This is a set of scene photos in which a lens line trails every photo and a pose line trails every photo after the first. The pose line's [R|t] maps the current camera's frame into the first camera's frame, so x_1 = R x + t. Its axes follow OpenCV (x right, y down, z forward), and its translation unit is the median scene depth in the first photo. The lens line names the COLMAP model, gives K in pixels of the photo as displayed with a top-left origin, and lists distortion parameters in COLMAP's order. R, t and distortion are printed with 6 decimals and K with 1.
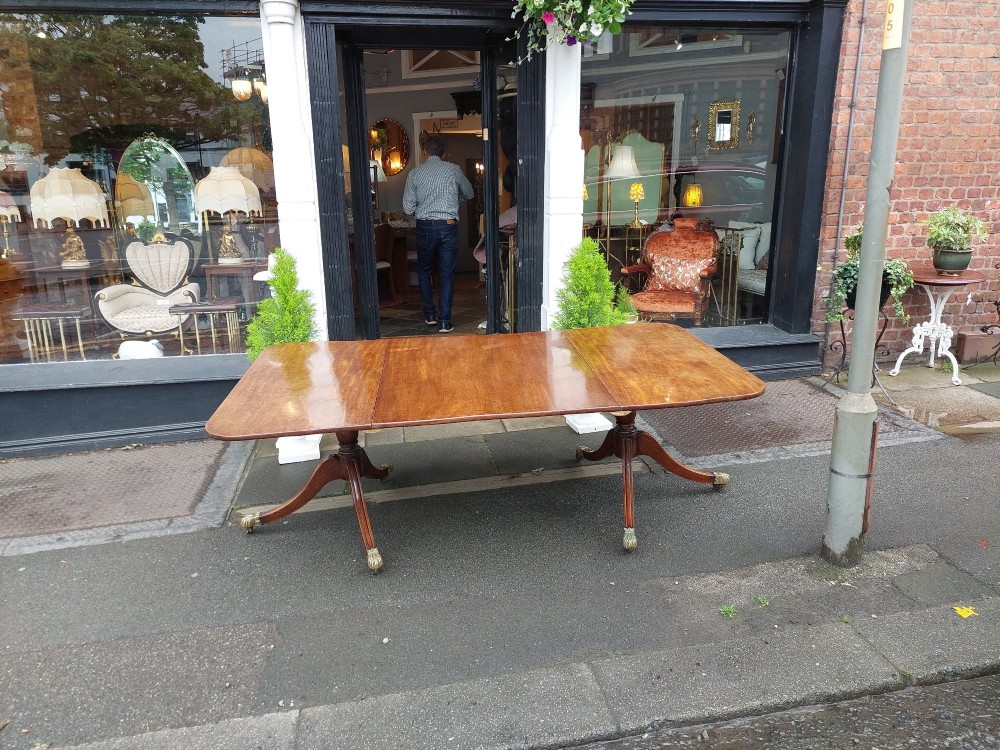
lens RADIAL K [[723.7, 0, 501.1], [0, 723.7, 379.9], [0, 0, 1]] dist [0.045261, -0.045043]
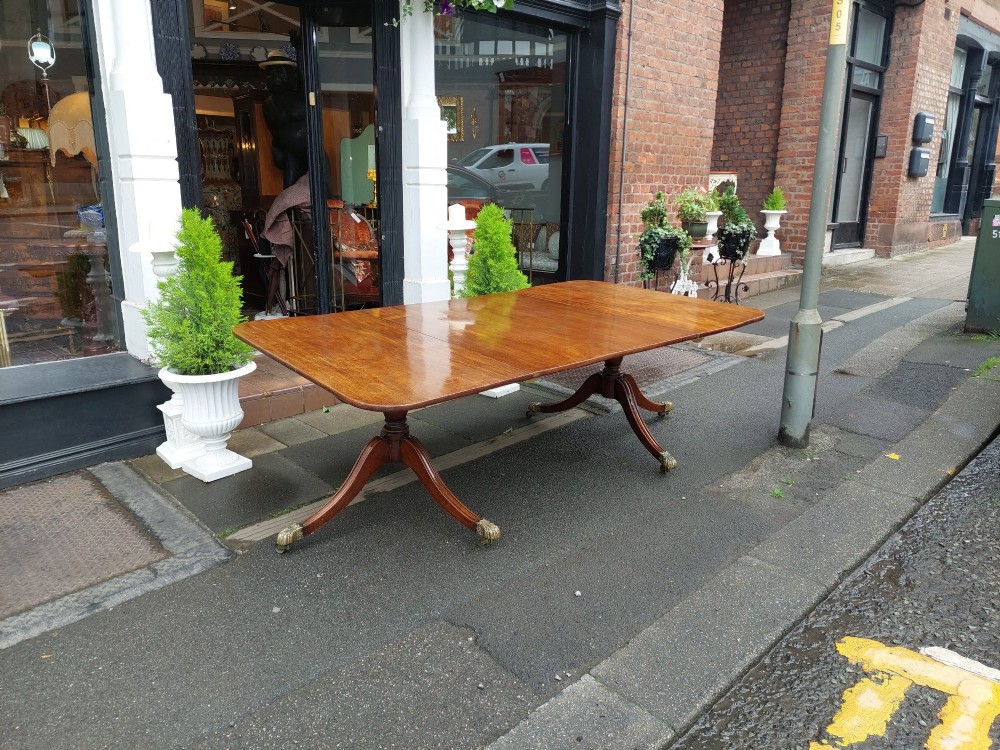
lens RADIAL K [[723.7, 0, 504.3], [0, 723.7, 371.0], [0, 0, 1]] dist [0.045261, -0.045043]
pose [[0.825742, -0.114579, 0.552288, -0.408315], [0.128888, 0.991574, 0.013011, 0.023351], [-0.549125, 0.060439, 0.833552, 0.132355]]
